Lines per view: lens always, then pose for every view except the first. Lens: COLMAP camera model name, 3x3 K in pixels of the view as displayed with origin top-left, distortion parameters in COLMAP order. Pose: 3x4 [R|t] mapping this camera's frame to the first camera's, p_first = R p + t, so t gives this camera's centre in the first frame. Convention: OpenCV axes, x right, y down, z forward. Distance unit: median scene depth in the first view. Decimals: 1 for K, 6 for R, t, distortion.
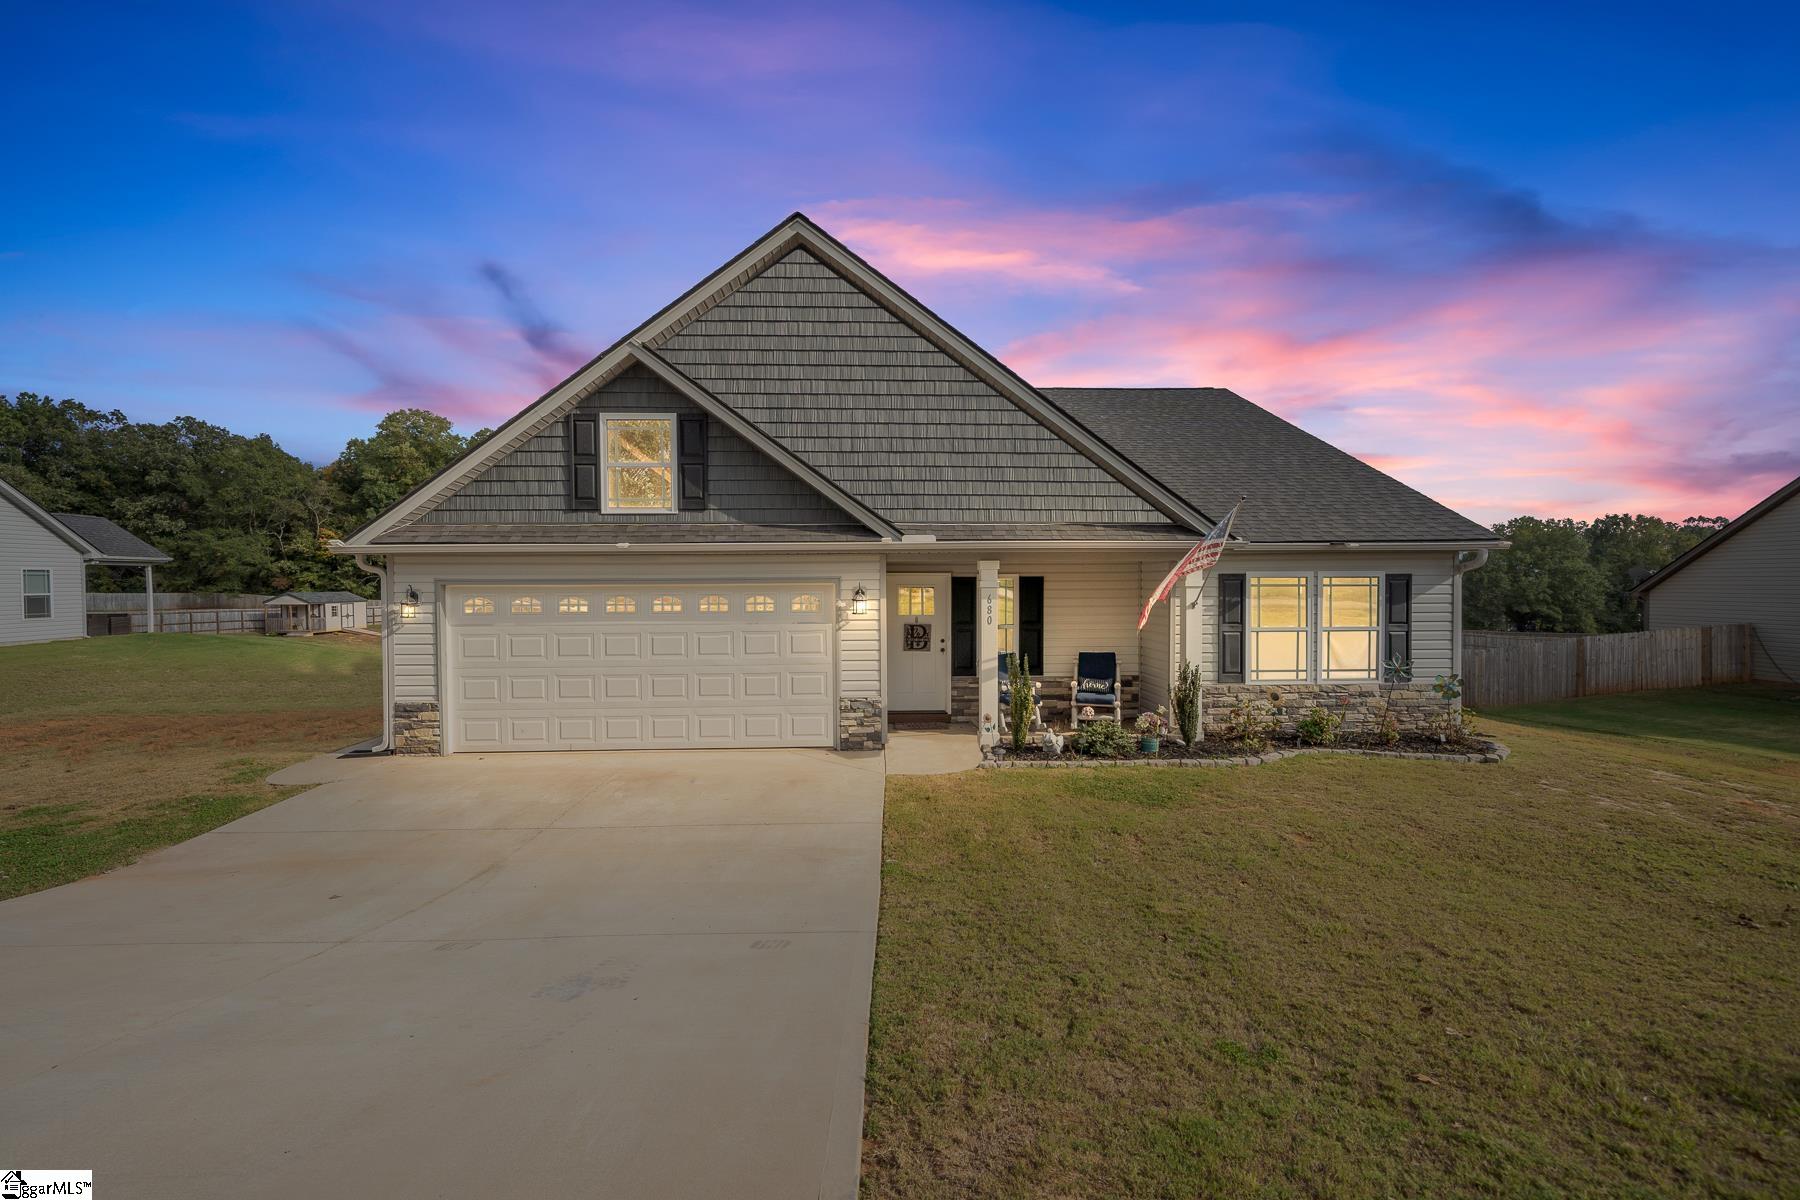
lens RADIAL K [[826.3, 0, 900.9], [0, 826.3, 598.5], [0, 0, 1]] dist [0.011135, 0.001099]
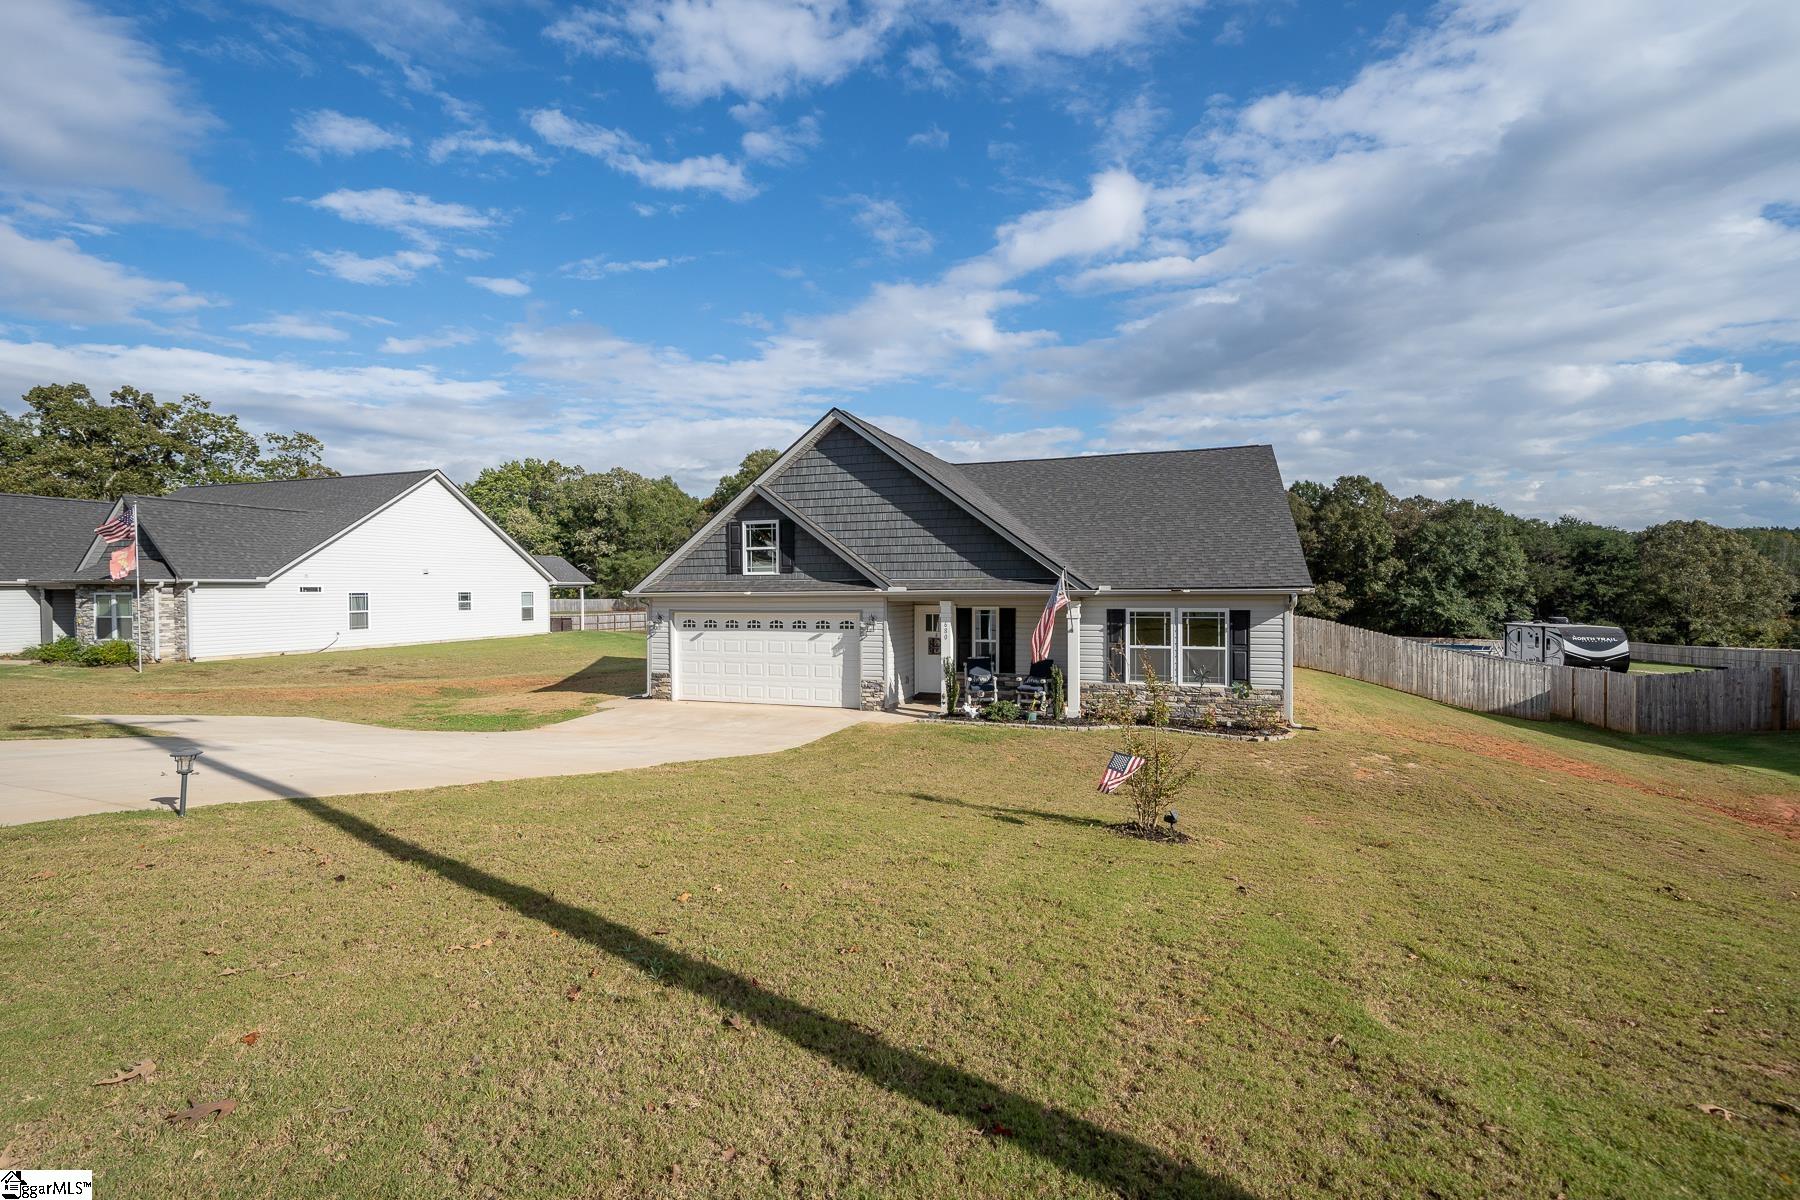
lens RADIAL K [[826.3, 0, 899.2], [0, 826.3, 599.8], [0, 0, 1]] dist [0.011135, 0.001099]
pose [[0.925146, 0.005152, -0.379577, 0.651286], [-0.006799, 0.999972, -0.002999, -0.042877], [0.379551, 0.005355, 0.925155, -0.569729]]
